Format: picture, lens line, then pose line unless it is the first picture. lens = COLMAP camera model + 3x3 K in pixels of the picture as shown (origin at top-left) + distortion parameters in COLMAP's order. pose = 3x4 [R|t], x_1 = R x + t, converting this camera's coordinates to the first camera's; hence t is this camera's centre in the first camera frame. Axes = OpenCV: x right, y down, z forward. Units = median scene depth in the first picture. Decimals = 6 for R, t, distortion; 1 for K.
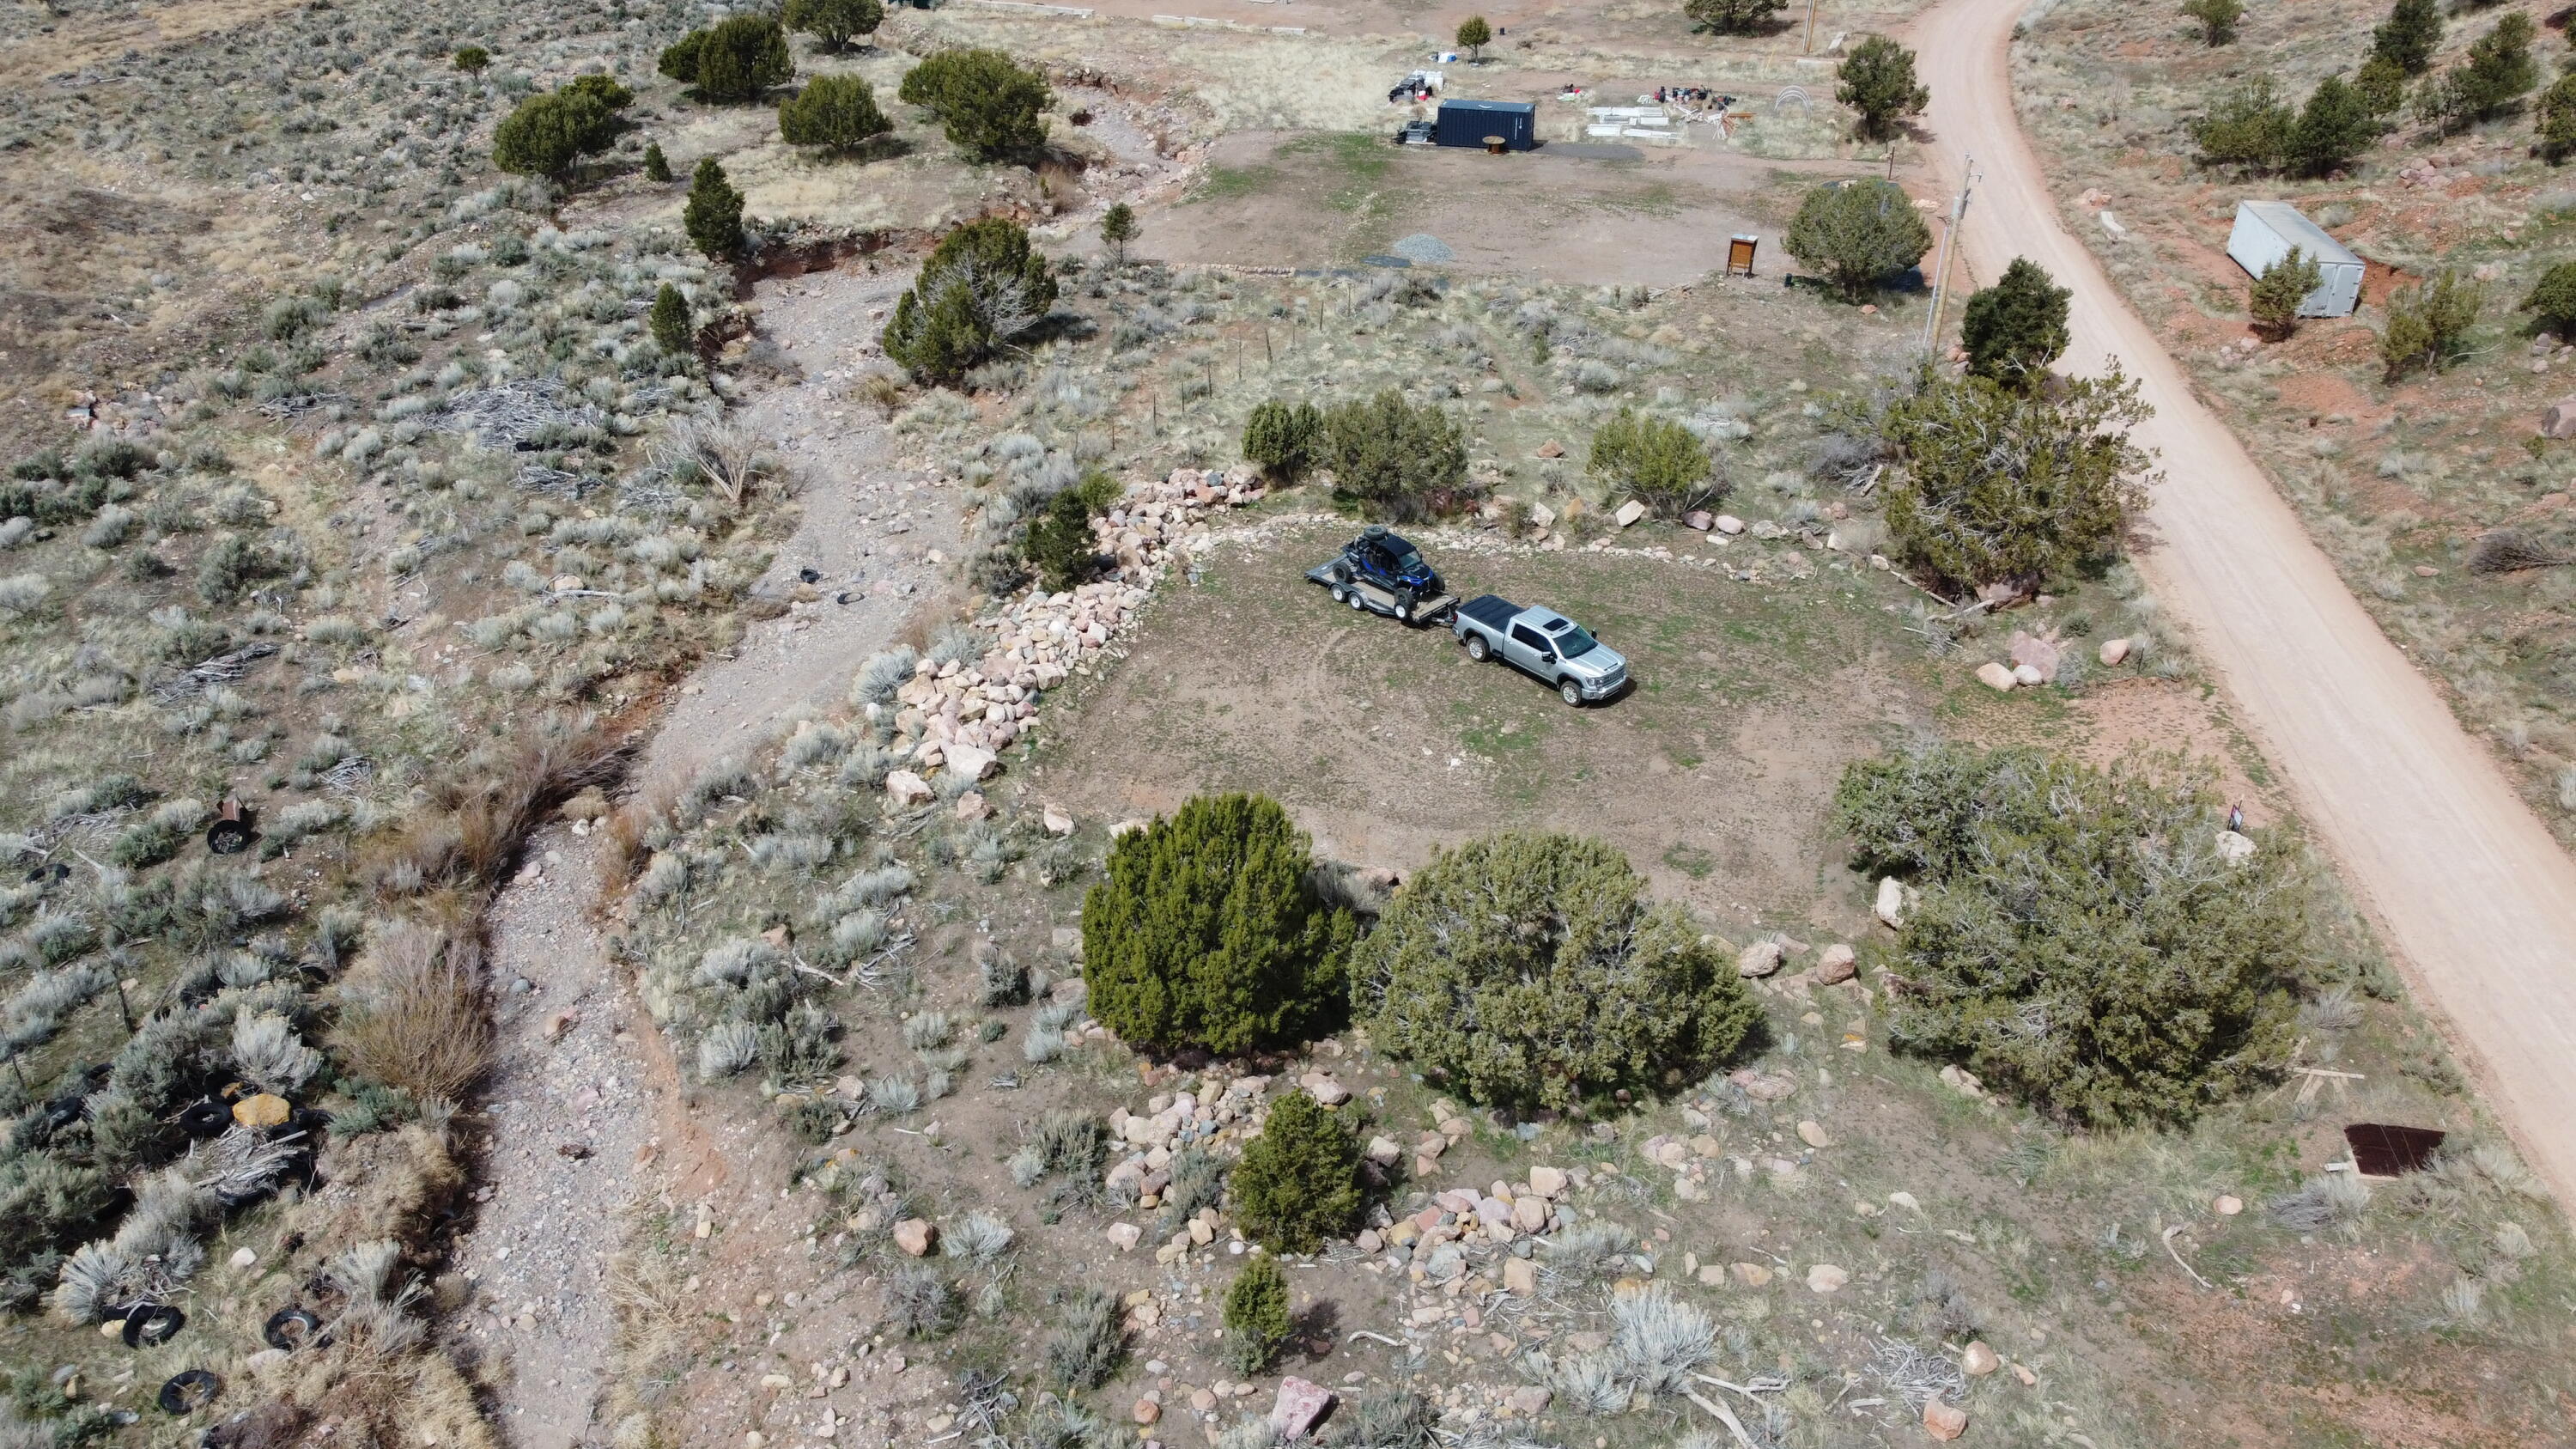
lens RADIAL K [[1954.0, 0, 1269.2], [0, 1954.0, 704.7], [0, 0, 1]] dist [0.000003, -0.008947]
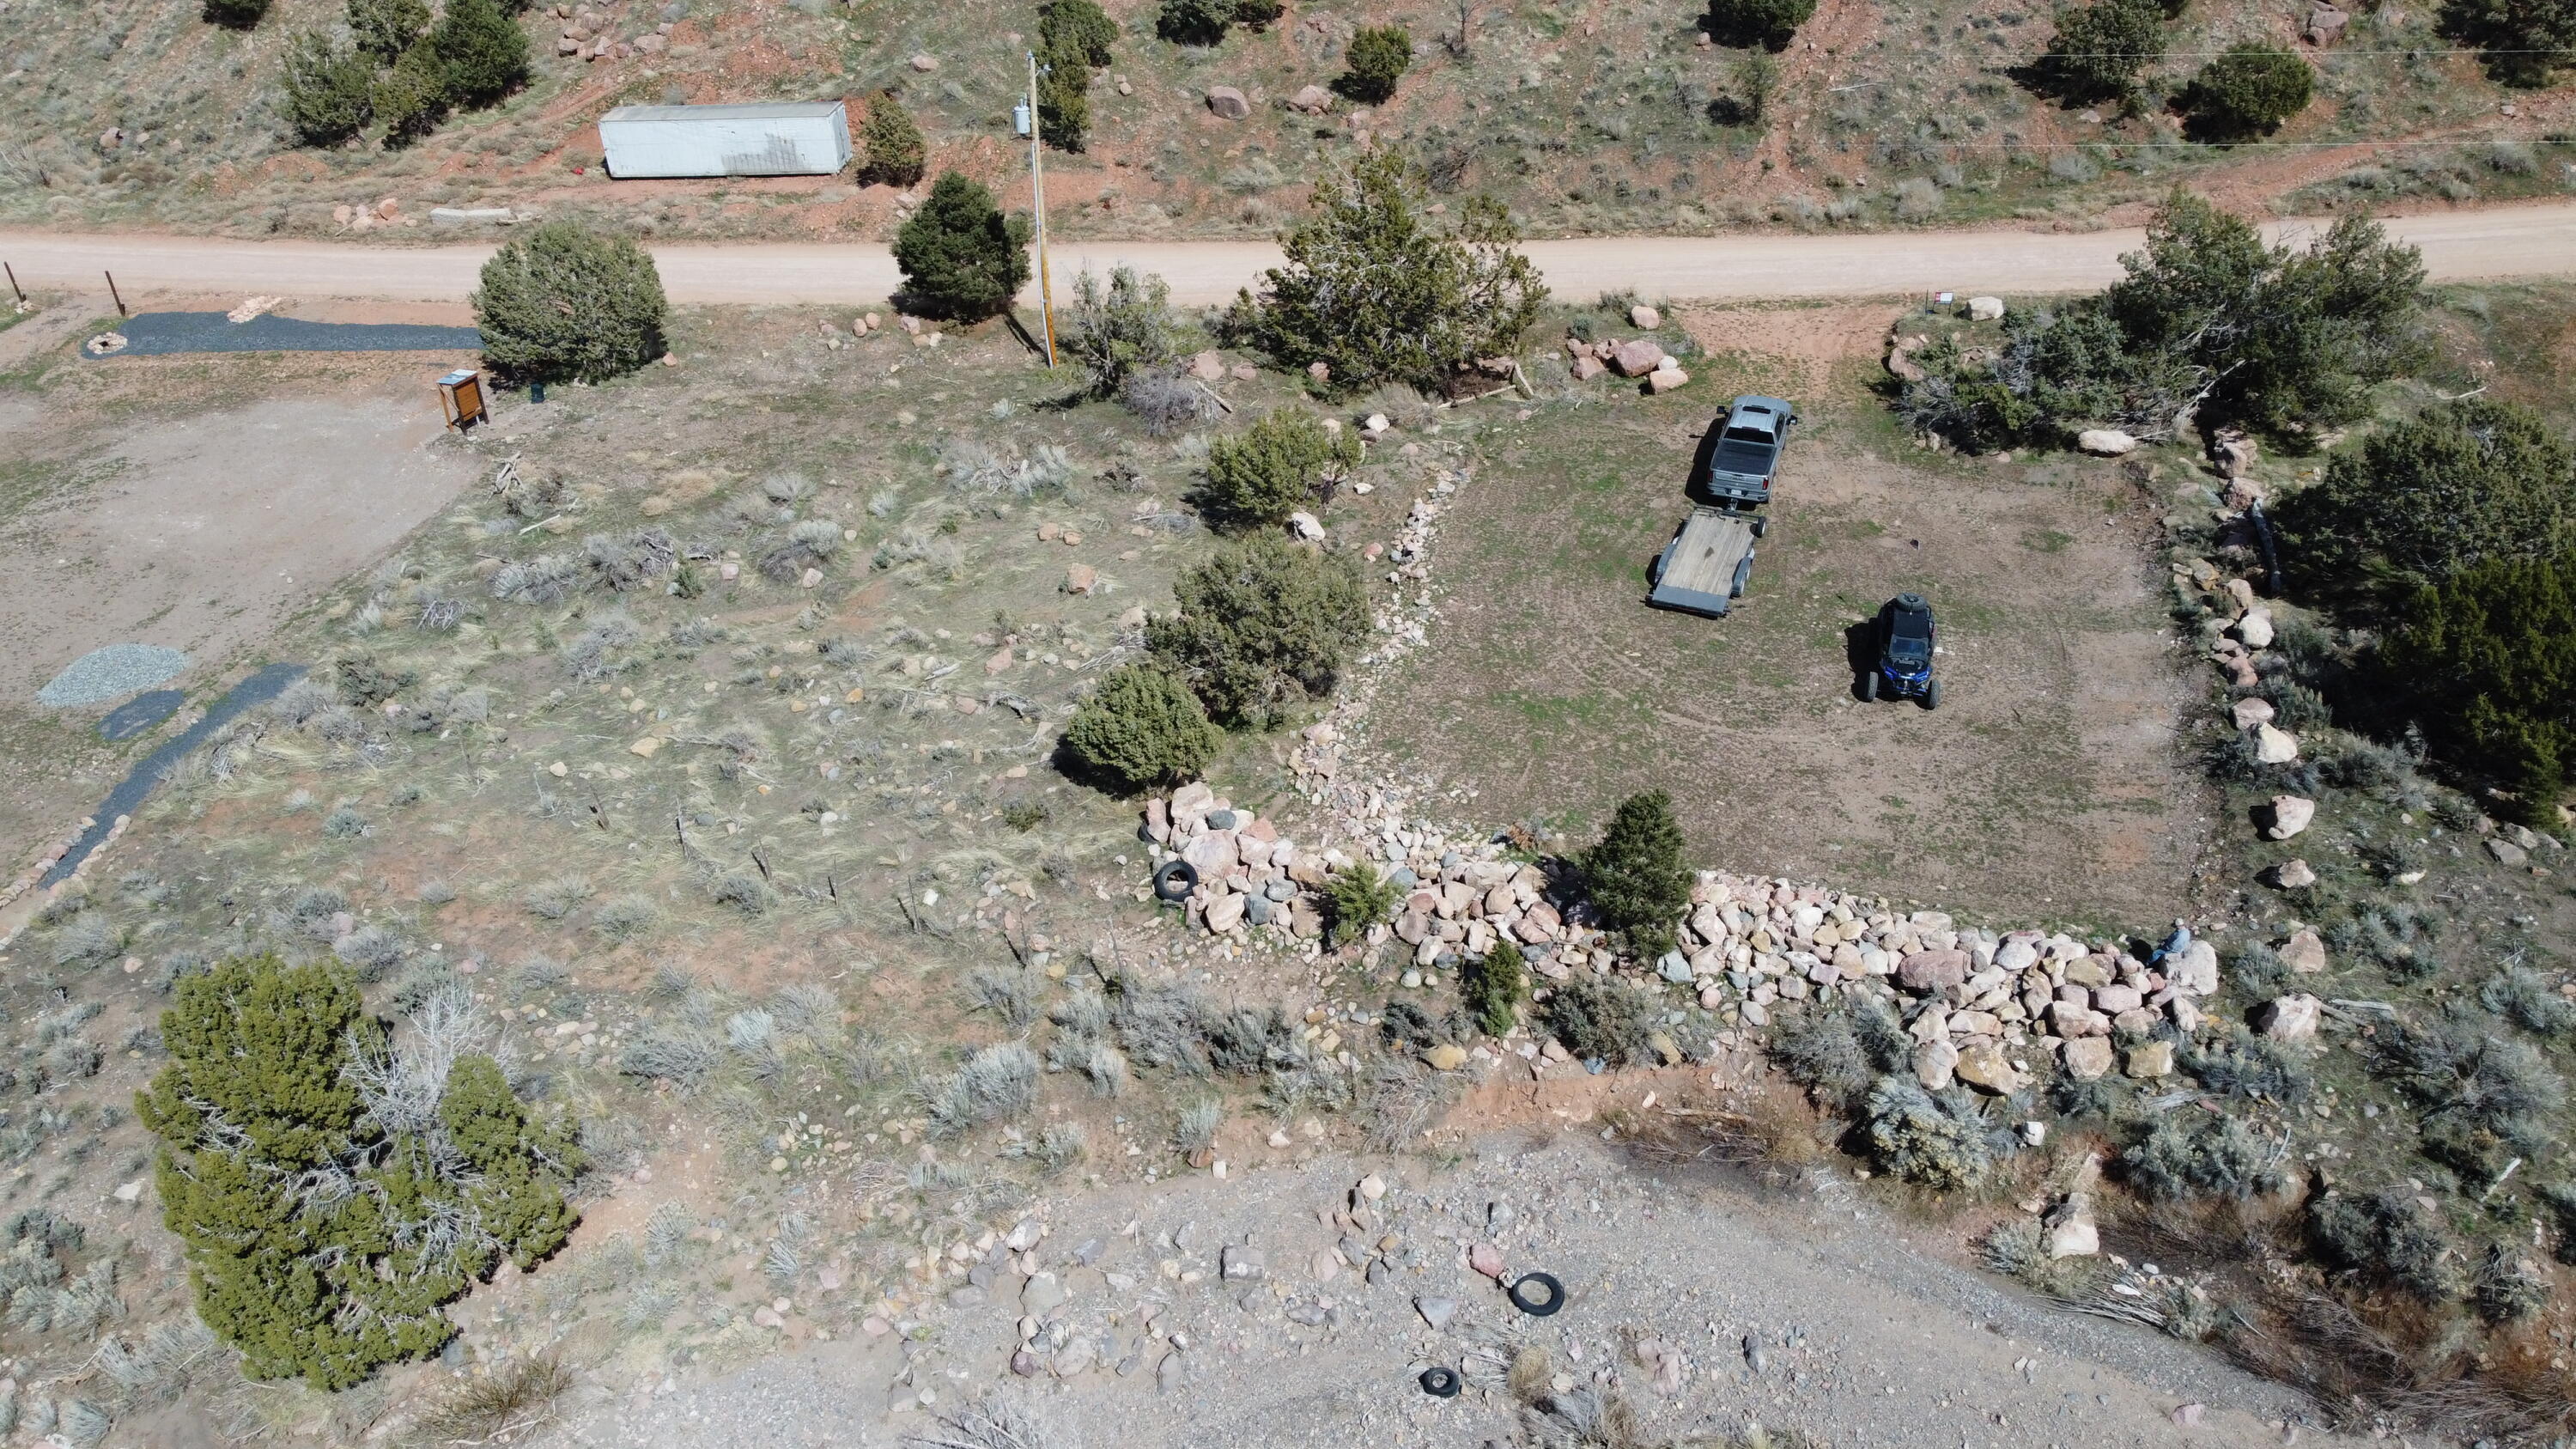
lens RADIAL K [[1954.0, 0, 1275.3], [0, 1954.0, 719.4], [0, 0, 1]] dist [0.000003, -0.008947]
pose [[-0.002295, -0.558304, 0.829633, -0.581490], [0.533705, 0.700914, 0.473158, -0.465413], [-0.845668, 0.443866, 0.296361, 0.848101]]
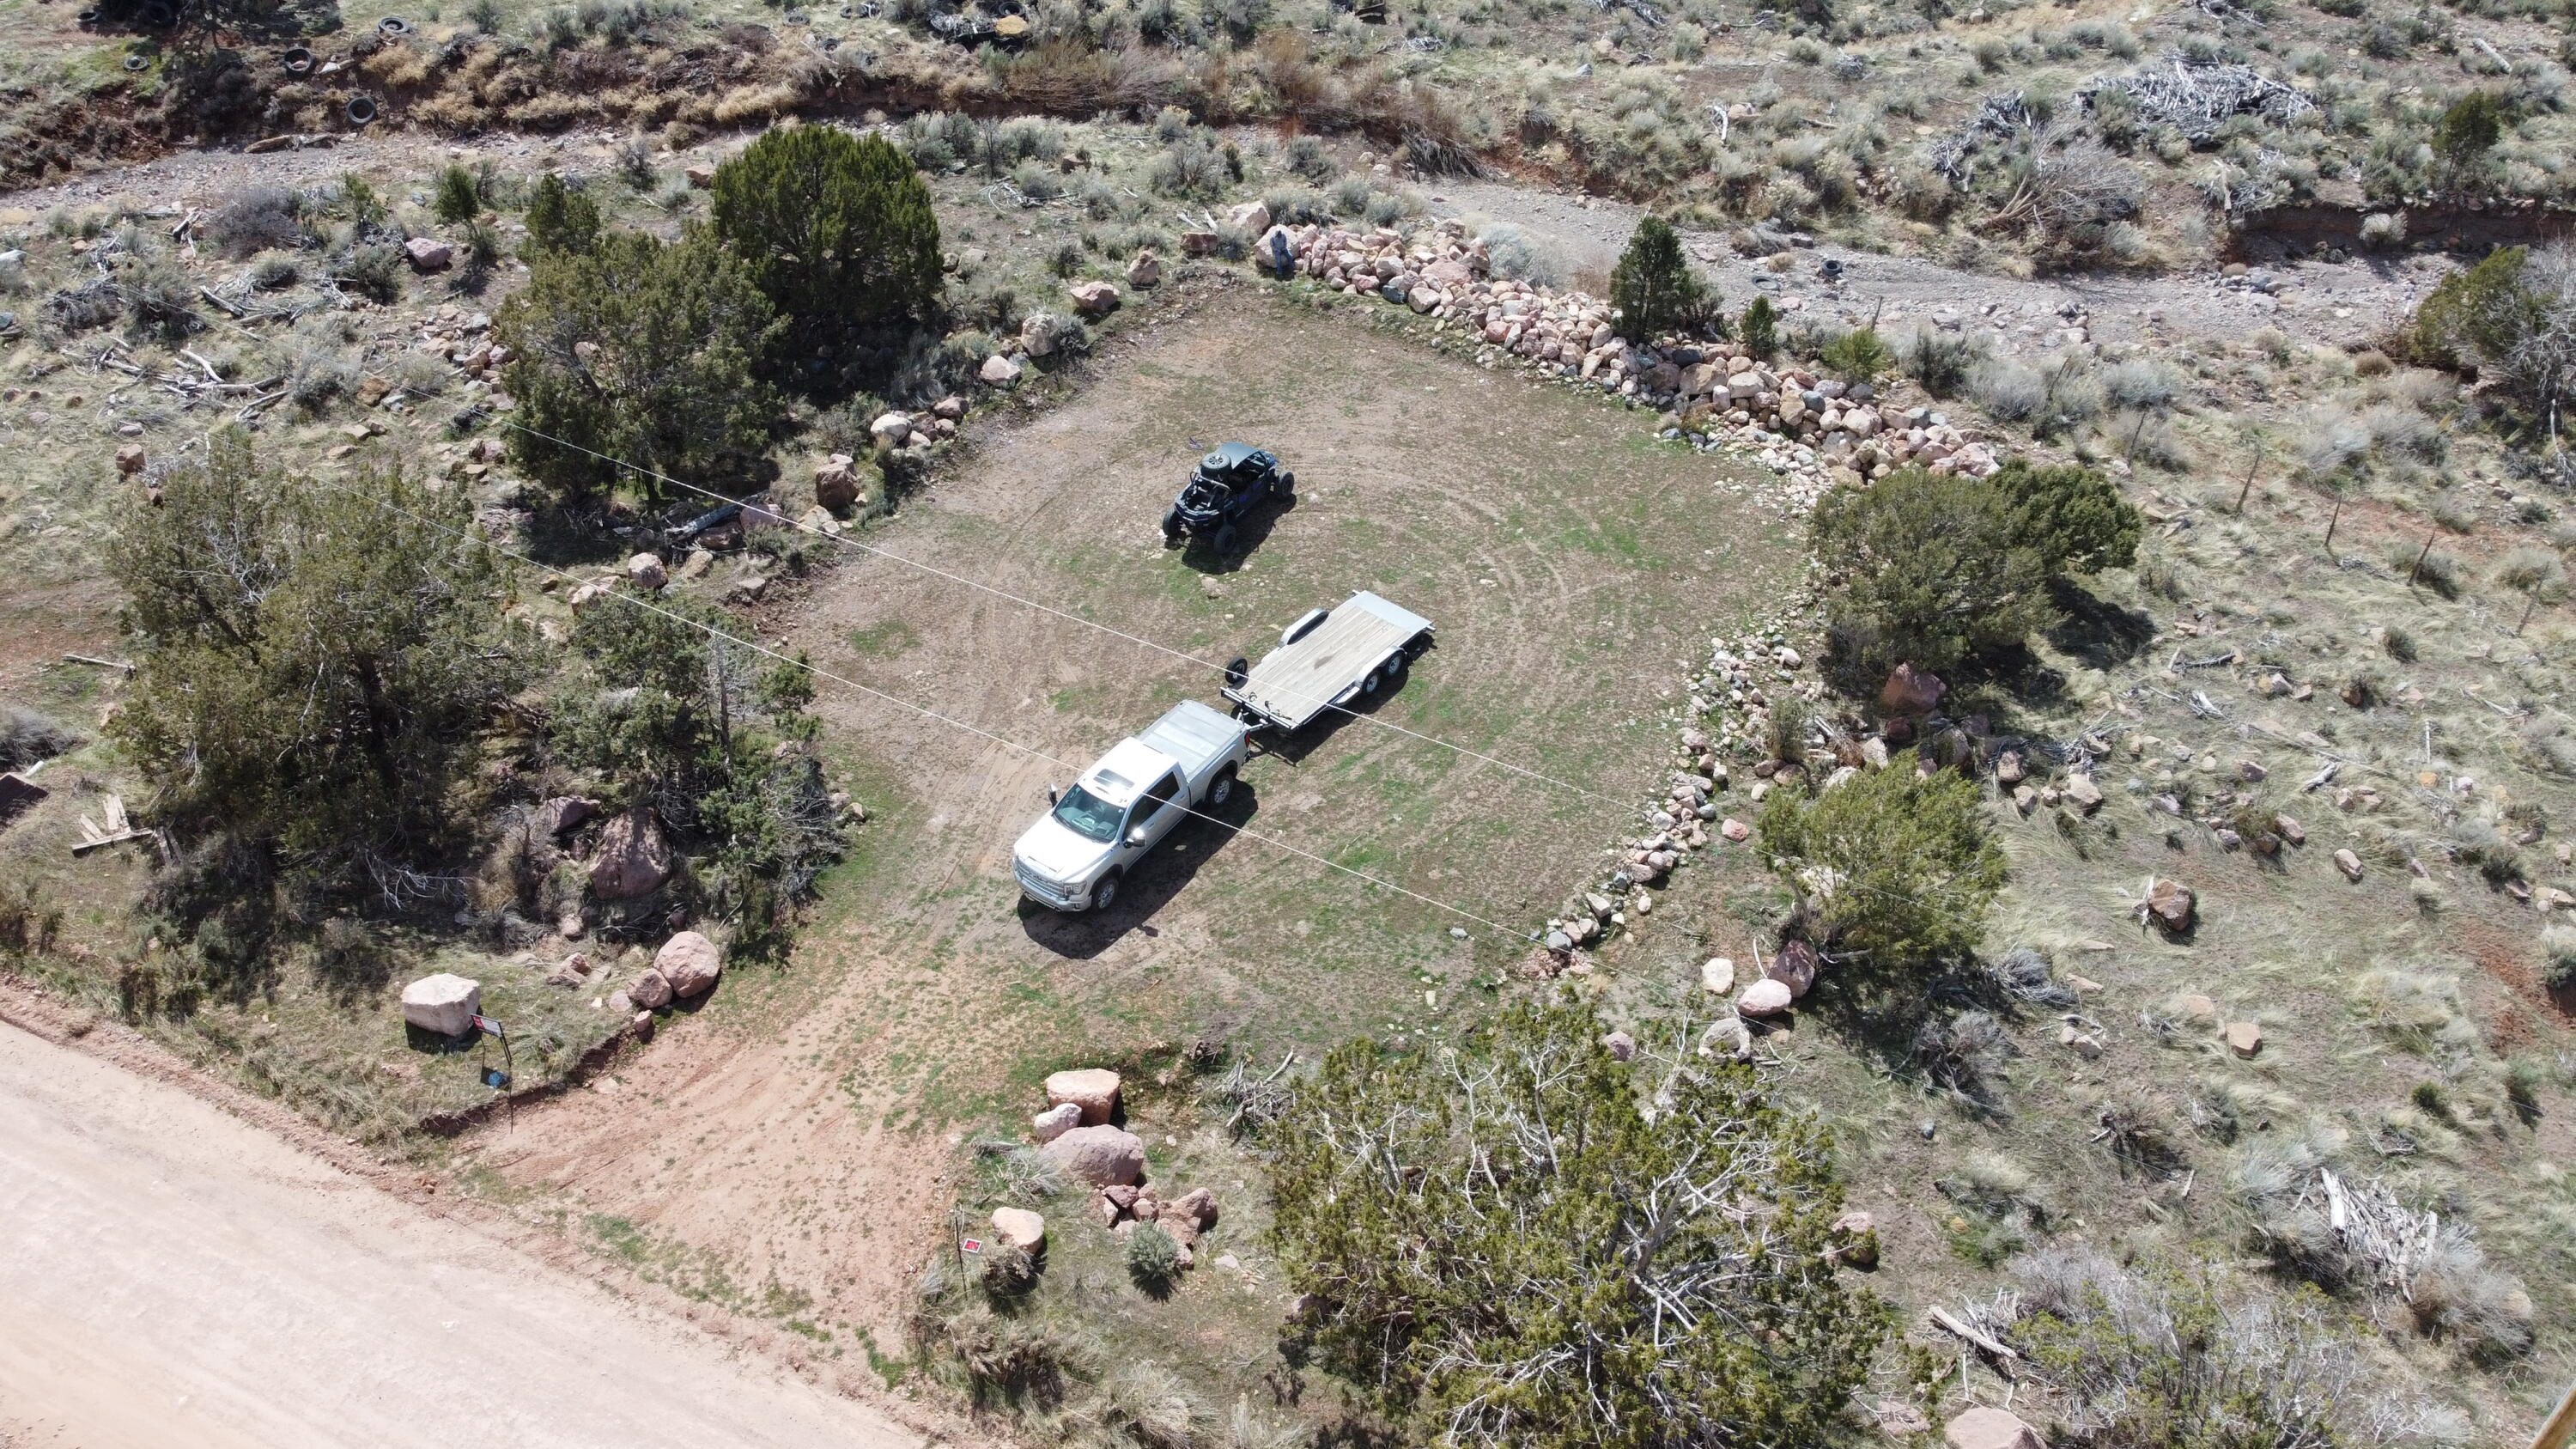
lens RADIAL K [[1954.0, 0, 1278.6], [0, 1954.0, 708.6], [0, 0, 1]] dist [0.000003, -0.008947]
pose [[-0.284594, 0.621105, -0.730229, 0.636504], [-0.494792, 0.557257, 0.666818, -0.441484], [0.821089, 0.551084, 0.148726, 0.806475]]
